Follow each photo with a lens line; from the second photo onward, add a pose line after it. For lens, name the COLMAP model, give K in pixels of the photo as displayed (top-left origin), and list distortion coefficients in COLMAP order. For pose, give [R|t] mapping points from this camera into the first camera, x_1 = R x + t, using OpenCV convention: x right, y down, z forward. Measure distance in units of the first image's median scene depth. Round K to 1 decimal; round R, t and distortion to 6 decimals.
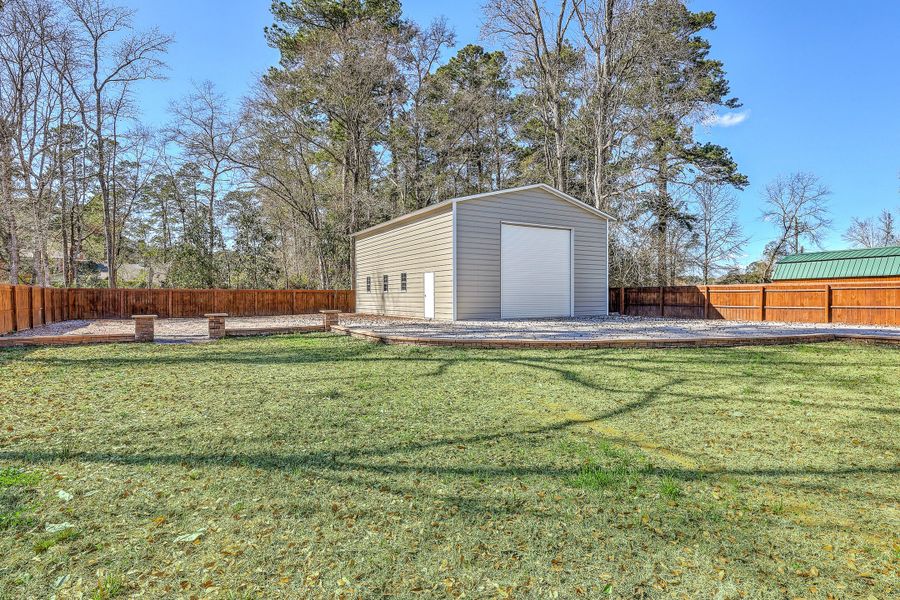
lens RADIAL K [[491.0, 0, 450.0], [0, 491.0, 300.0], [0, 0, 1]] dist [0.002327, 0.000081]
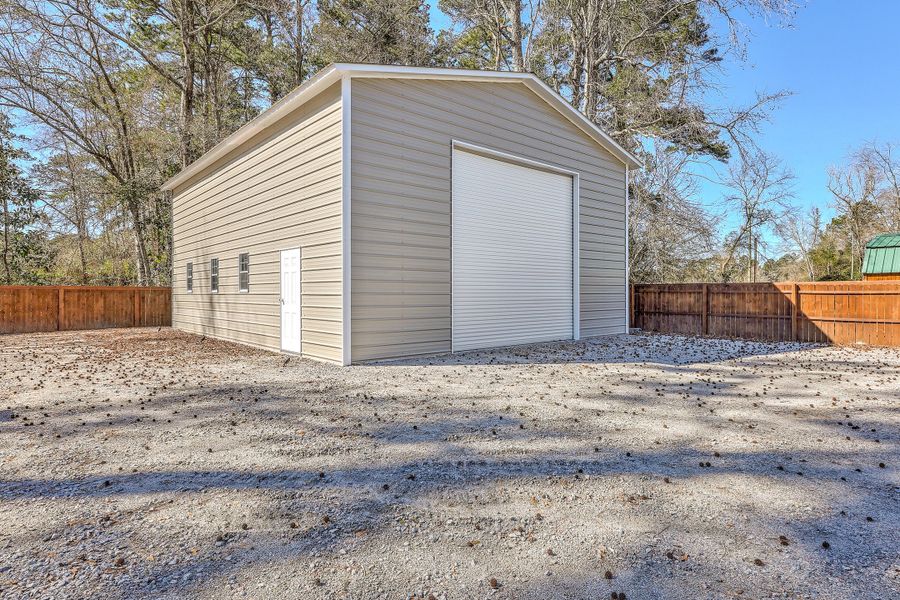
lens RADIAL K [[491.0, 0, 450.0], [0, 491.0, 300.0], [0, 0, 1]] dist [0.002327, 0.000081]
pose [[0.983719, -0.001861, 0.179701, 0.016831], [-0.000008, 0.999946, 0.010397, -0.014013], [-0.179711, -0.010229, 0.983666, 0.481459]]
